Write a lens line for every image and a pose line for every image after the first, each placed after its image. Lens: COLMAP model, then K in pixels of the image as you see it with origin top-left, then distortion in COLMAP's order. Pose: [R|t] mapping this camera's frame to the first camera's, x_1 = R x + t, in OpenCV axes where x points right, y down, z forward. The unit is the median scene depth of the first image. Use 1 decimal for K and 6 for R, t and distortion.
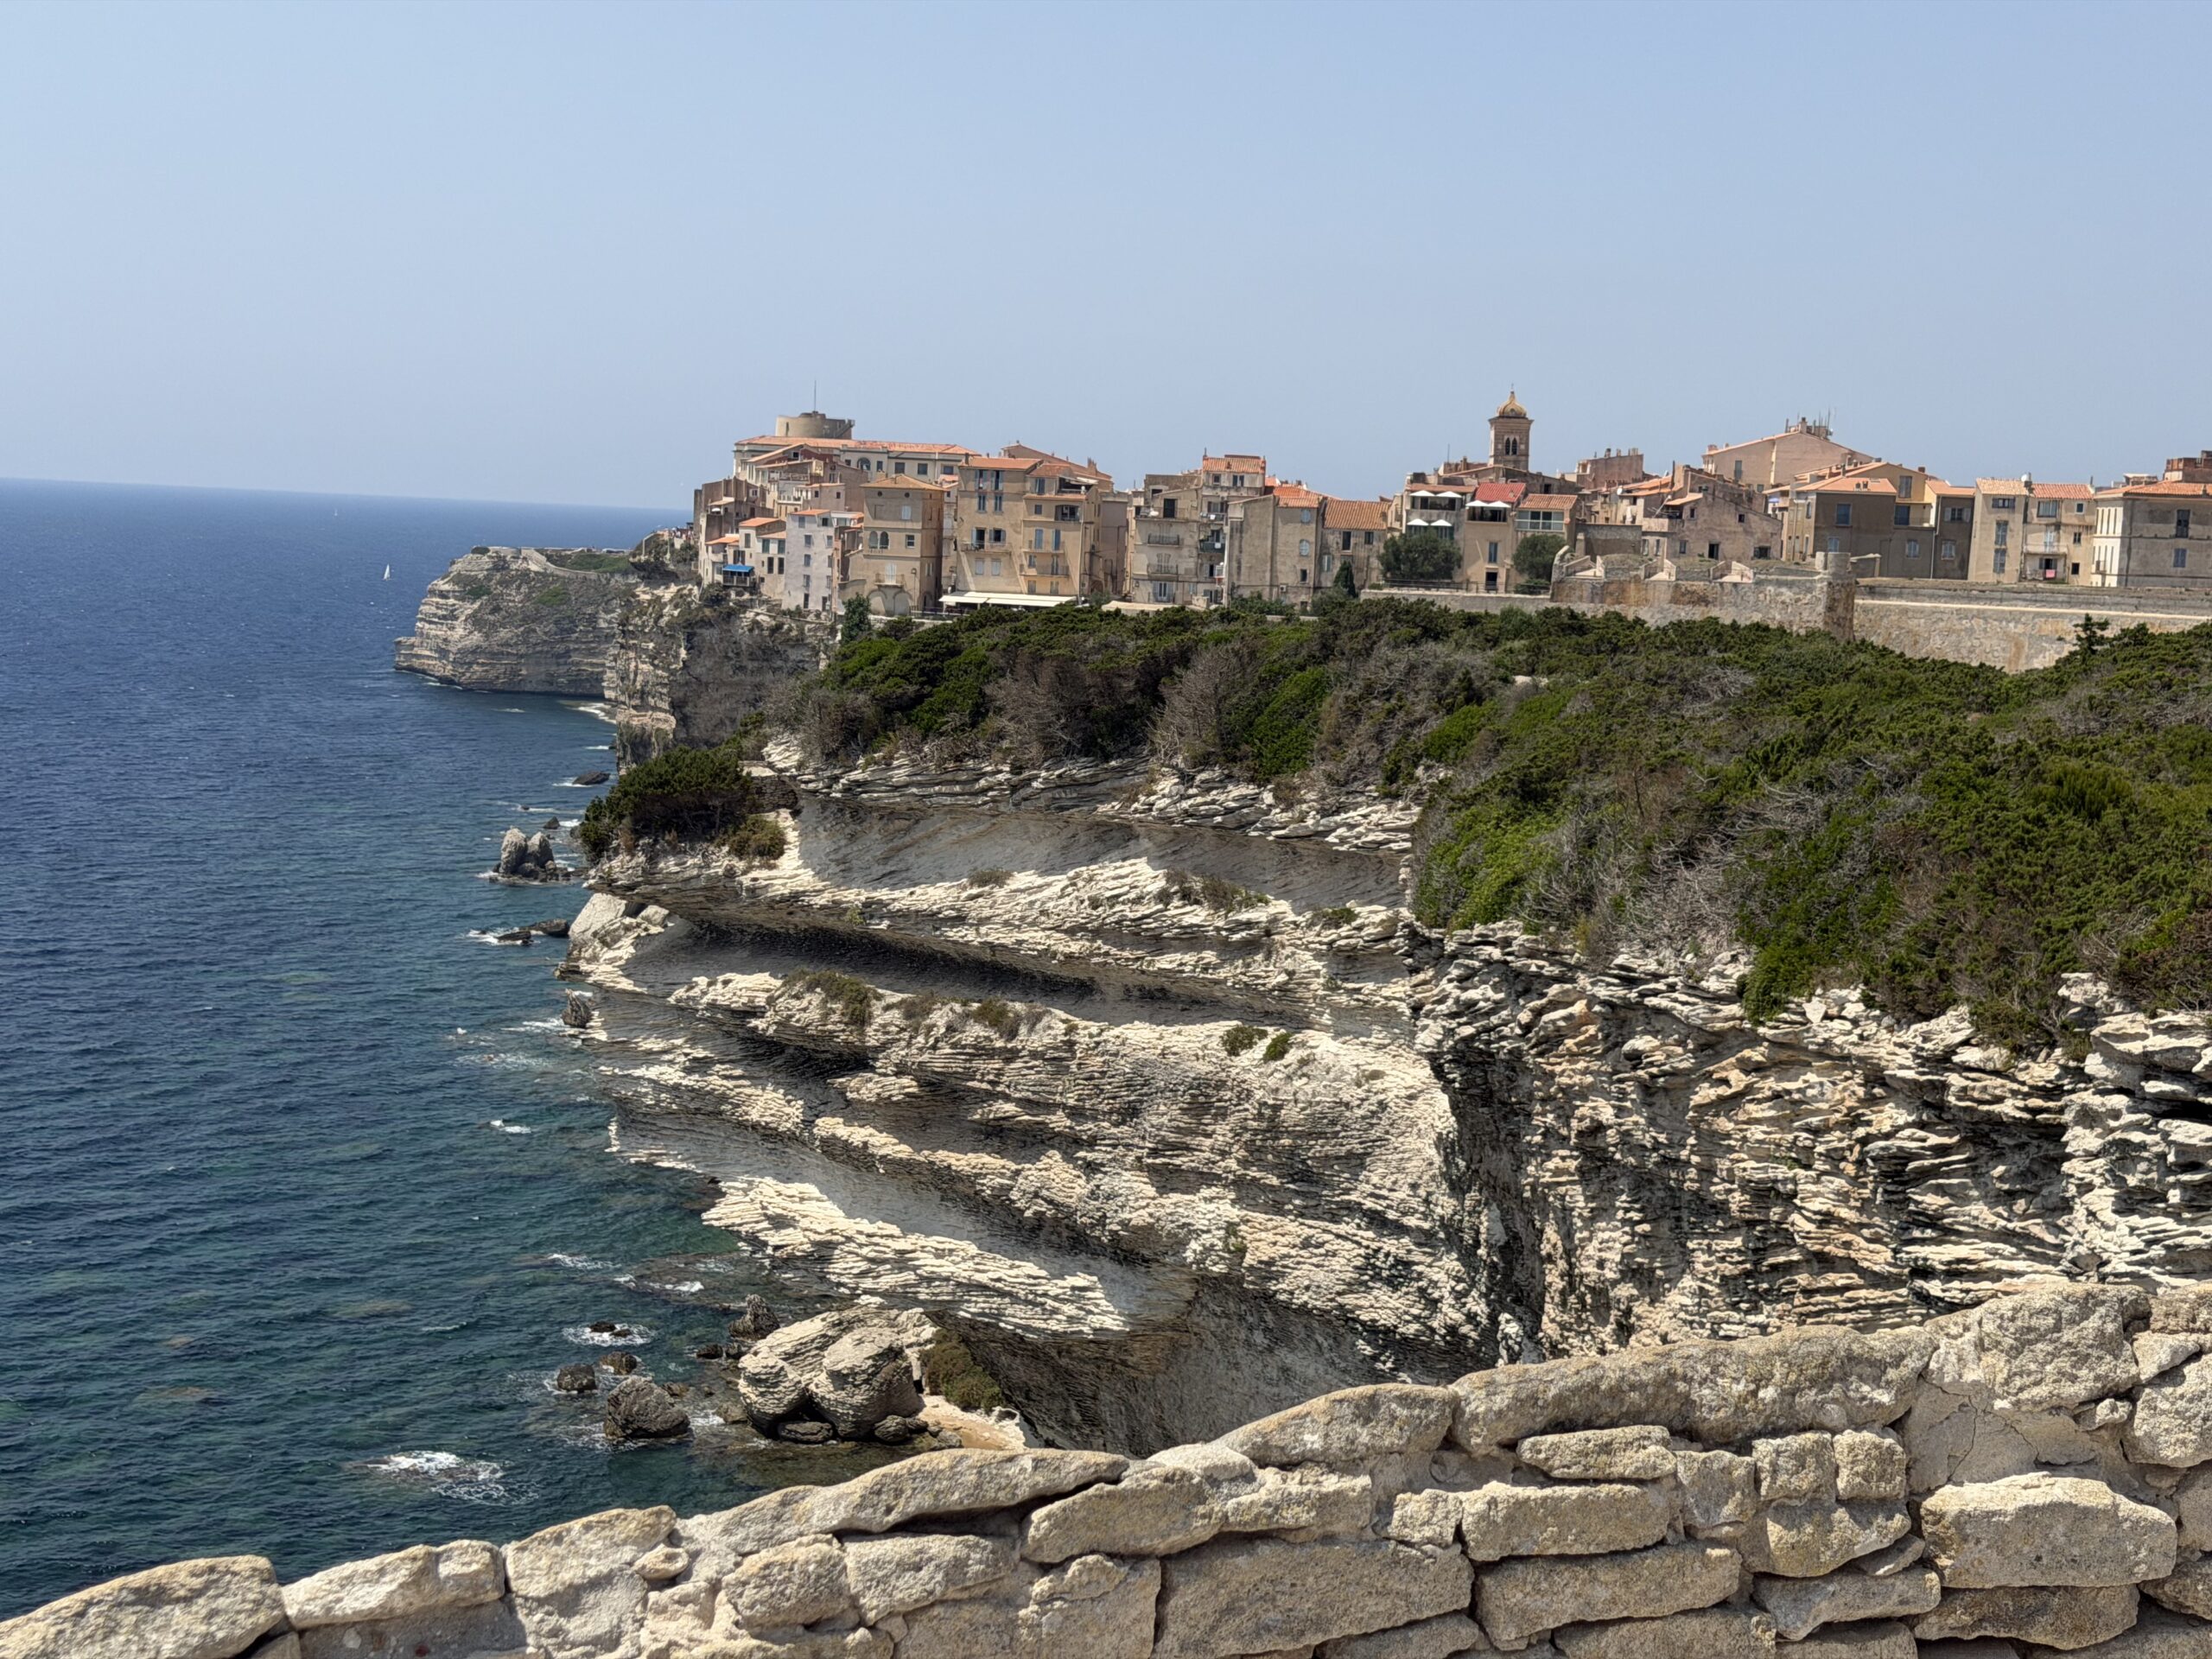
lens RADIAL K [[3215.0, 0, 1106.0], [0, 3215.0, 829.5], [0, 0, 1]] dist [0.186625, -0.121652]
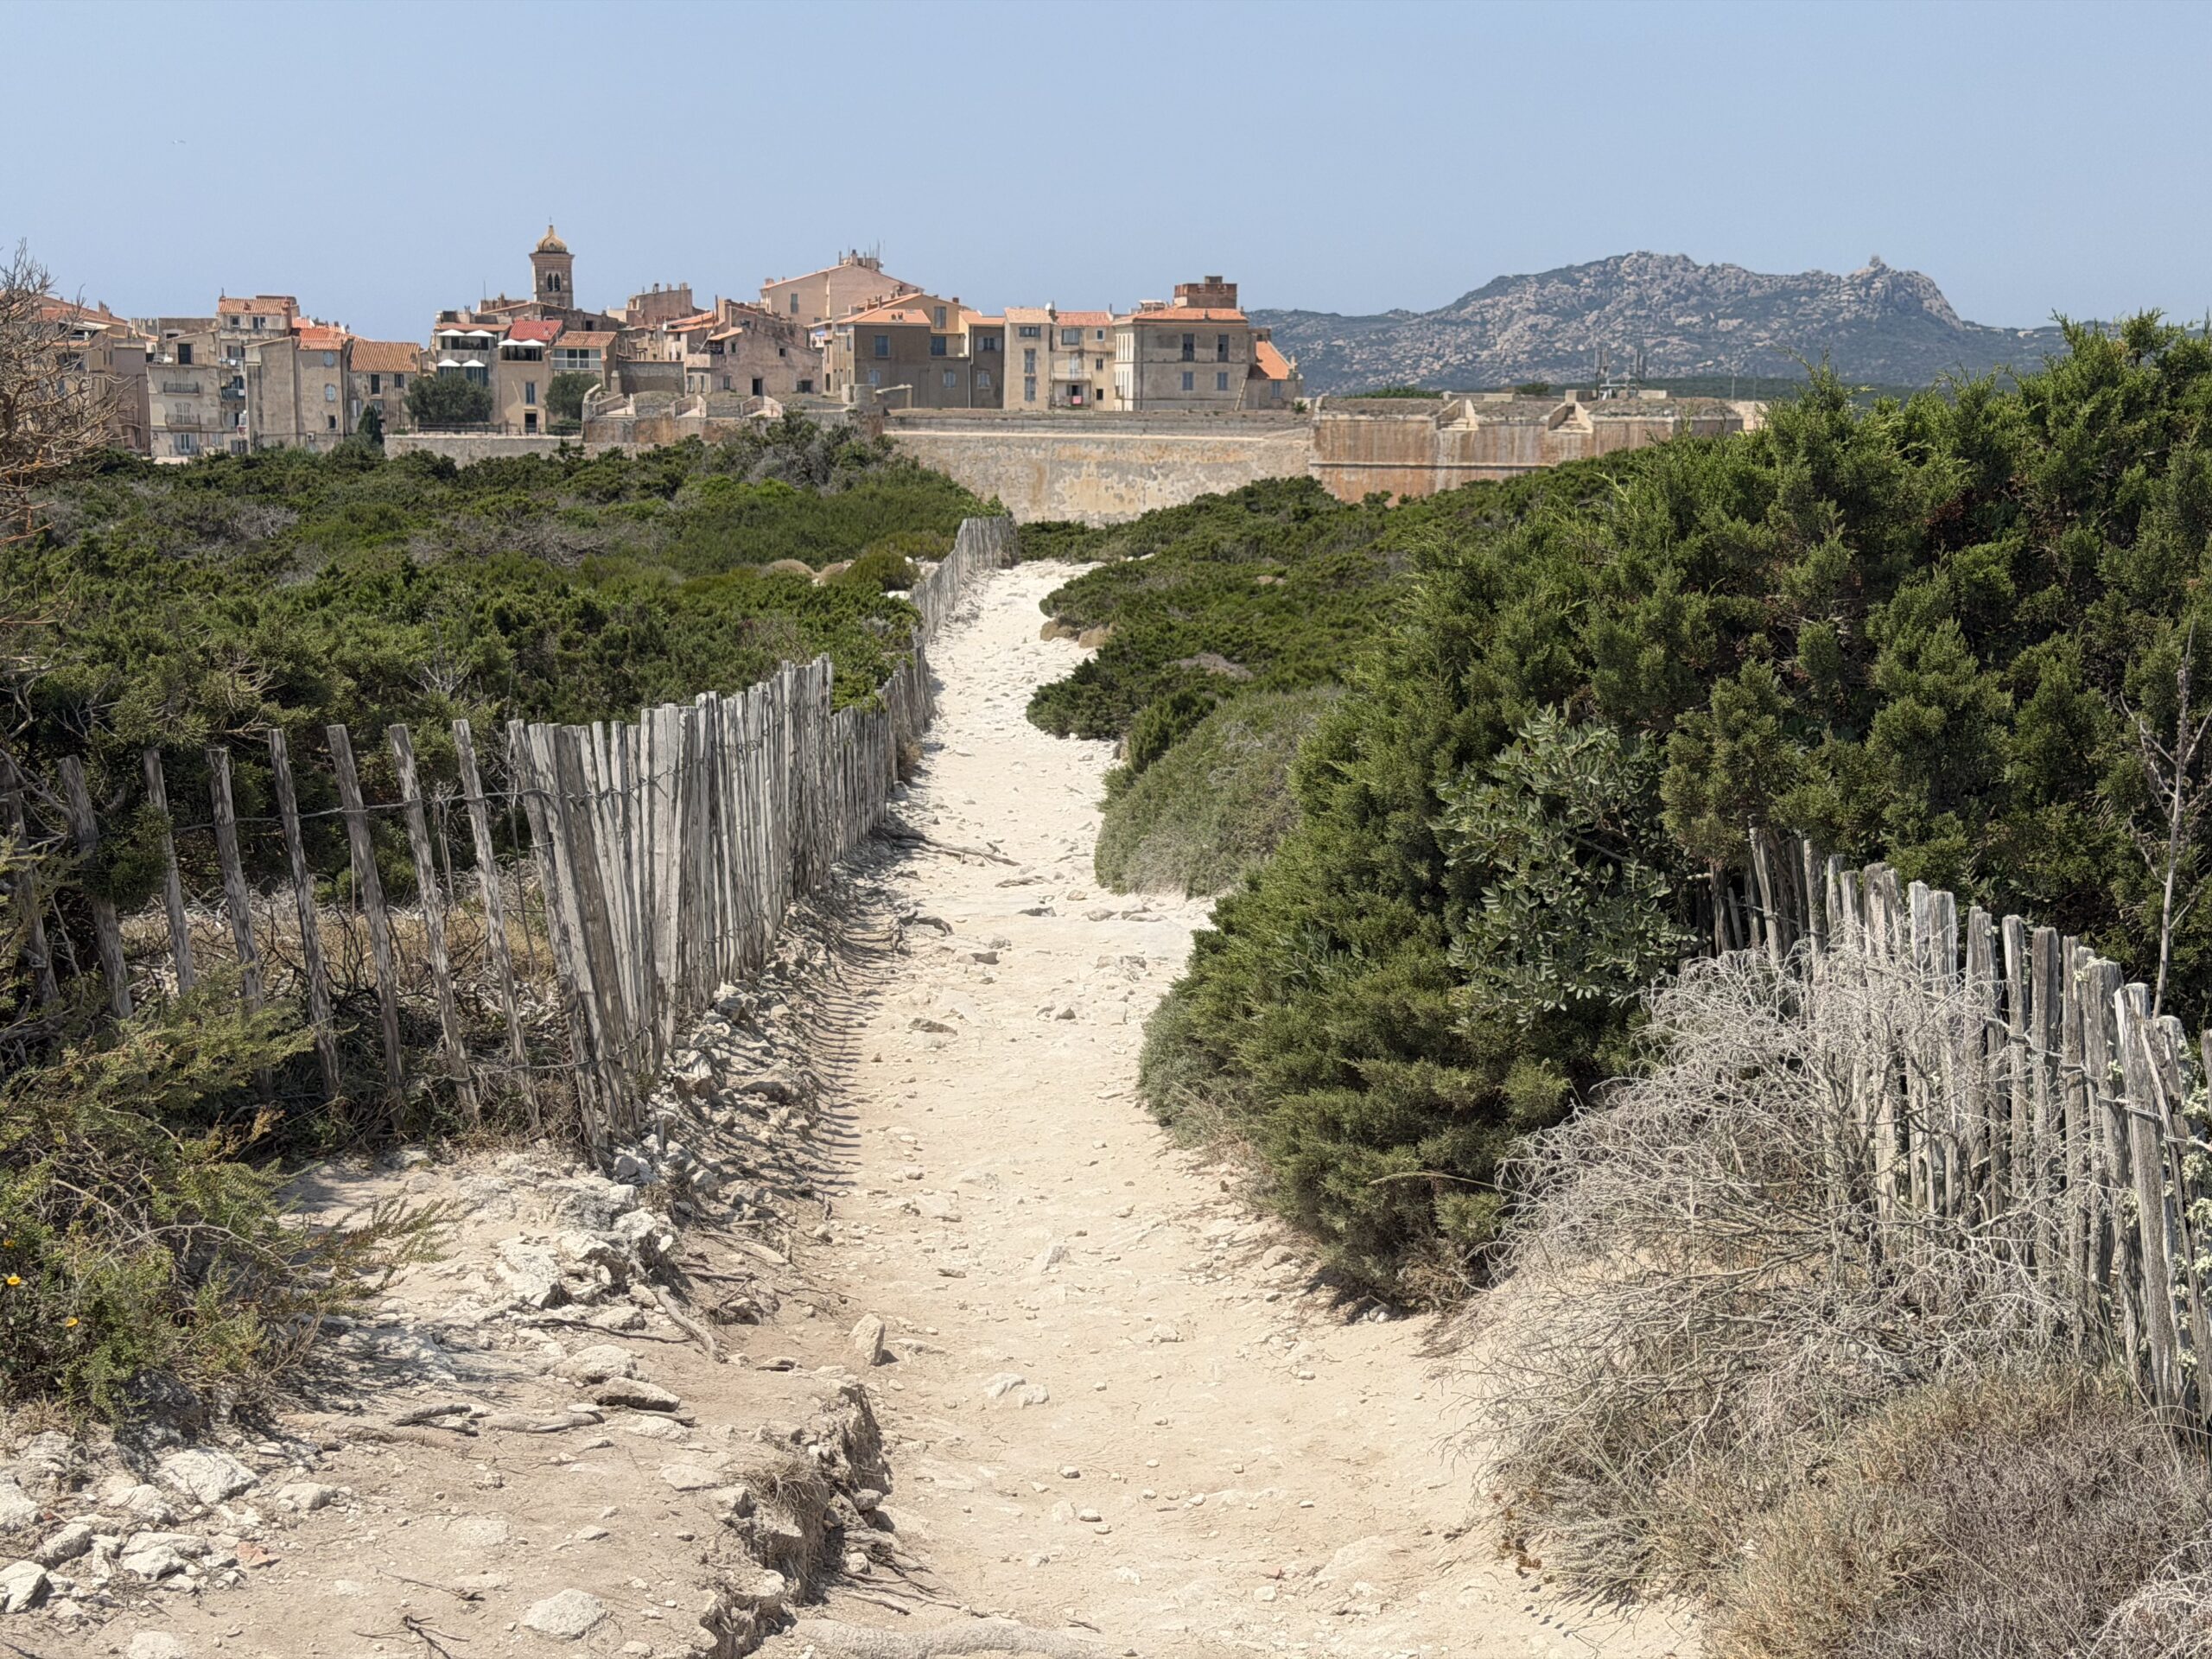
lens RADIAL K [[3215.0, 0, 1106.0], [0, 3215.0, 829.5], [0, 0, 1]] dist [0.186625, -0.121652]
pose [[0.966993, -0.069262, 0.245209, 0.127738], [0.057269, 0.996803, 0.055715, 0.003269], [-0.248284, -0.039833, 0.967868, 0.012261]]
